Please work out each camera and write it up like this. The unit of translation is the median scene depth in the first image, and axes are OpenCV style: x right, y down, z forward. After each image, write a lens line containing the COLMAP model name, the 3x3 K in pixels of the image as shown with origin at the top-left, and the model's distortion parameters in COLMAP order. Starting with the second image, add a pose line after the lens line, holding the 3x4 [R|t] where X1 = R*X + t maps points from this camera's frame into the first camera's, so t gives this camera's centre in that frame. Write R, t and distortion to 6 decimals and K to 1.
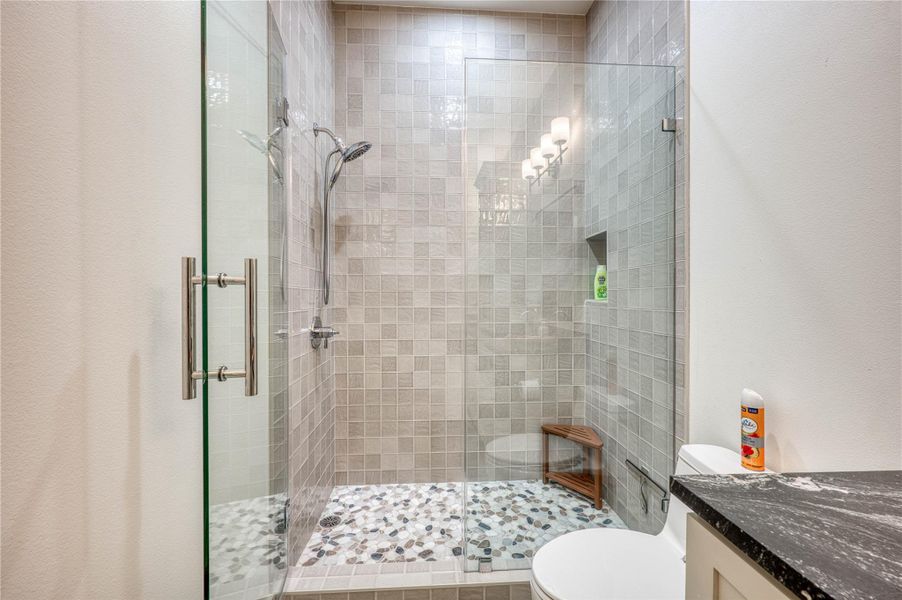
lens RADIAL K [[354.8, 0, 449.9], [0, 354.8, 298.3], [0, 0, 1]] dist [-0.001139, 0.000321]
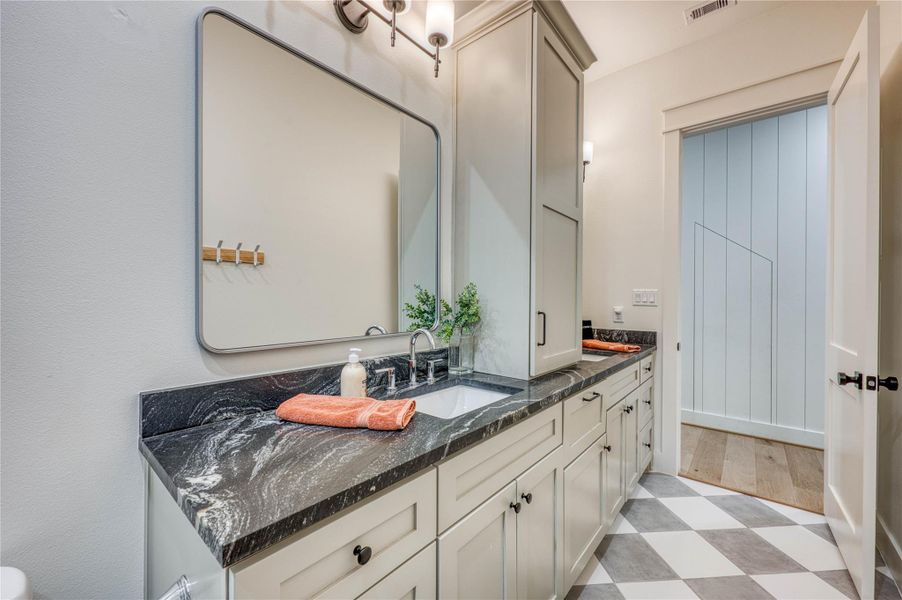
lens RADIAL K [[354.8, 0, 454.8], [0, 354.8, 302.8], [0, 0, 1]] dist [-0.001139, 0.000321]
pose [[-0.732568, -0.001503, 0.680692, -0.035485], [0.004574, 0.999964, 0.007130, 0.004169], [-0.680679, 0.008337, -0.732535, 0.232995]]
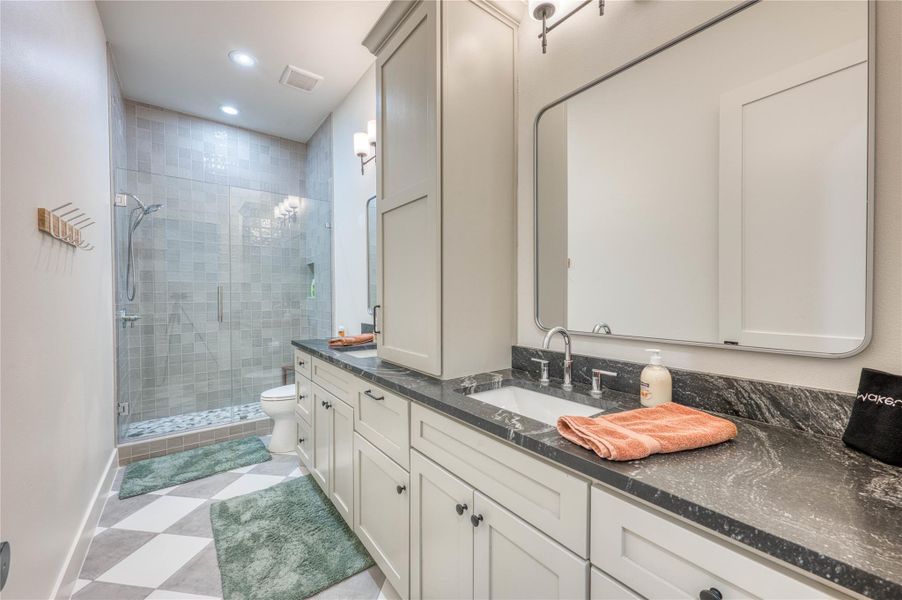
lens RADIAL K [[354.8, 0, 450.1], [0, 354.8, 298.7], [0, 0, 1]] dist [-0.001139, 0.000321]
pose [[0.825723, -0.010759, 0.563973, -0.049980], [0.006108, 0.999930, 0.010133, -0.001412], [-0.564043, -0.004922, 0.825731, -0.993375]]
